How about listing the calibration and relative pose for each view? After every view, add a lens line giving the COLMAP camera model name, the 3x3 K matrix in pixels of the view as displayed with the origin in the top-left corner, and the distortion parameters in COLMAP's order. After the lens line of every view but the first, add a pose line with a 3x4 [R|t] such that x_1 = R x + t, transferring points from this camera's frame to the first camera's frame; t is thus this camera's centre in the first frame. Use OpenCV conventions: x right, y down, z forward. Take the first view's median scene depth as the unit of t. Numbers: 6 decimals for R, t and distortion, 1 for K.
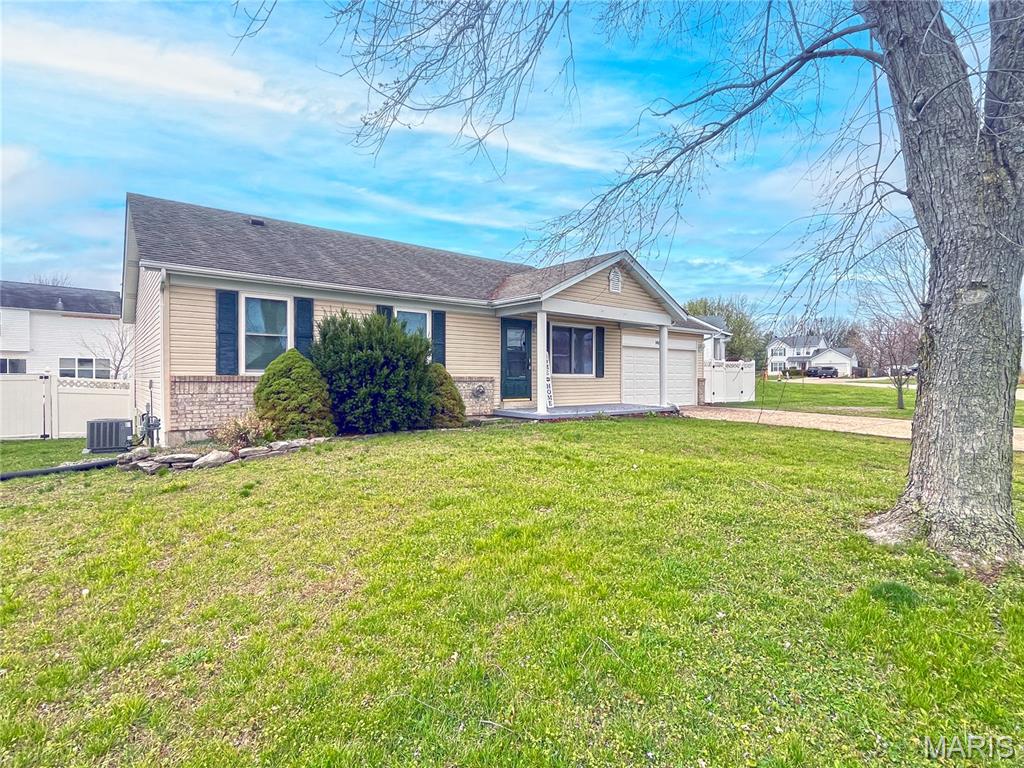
lens RADIAL K [[512.3, 0, 507.2], [0, 512.3, 384.7], [0, 0, 1]] dist [-0.000135, -0.000246]
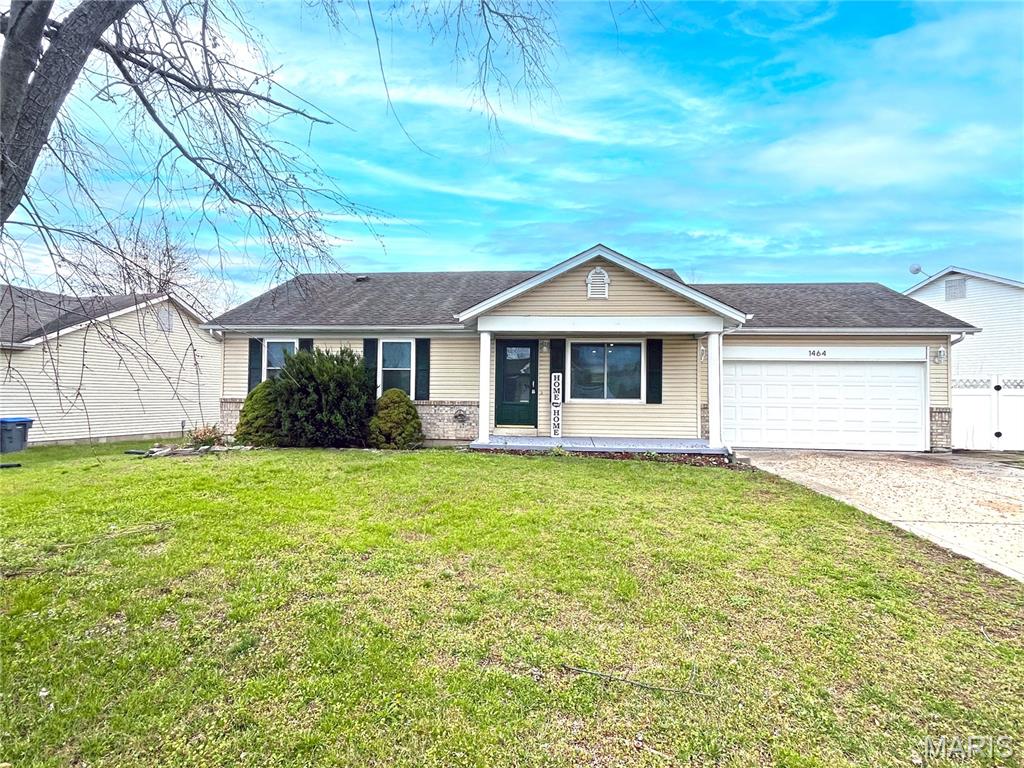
lens RADIAL K [[512.3, 0, 507.2], [0, 512.3, 384.7], [0, 0, 1]] dist [-0.000135, -0.000246]
pose [[0.715065, -0.012371, -0.698949, 0.665076], [-0.019350, 0.999110, -0.037480, -0.011073], [0.698790, 0.040326, 0.714189, 0.333495]]
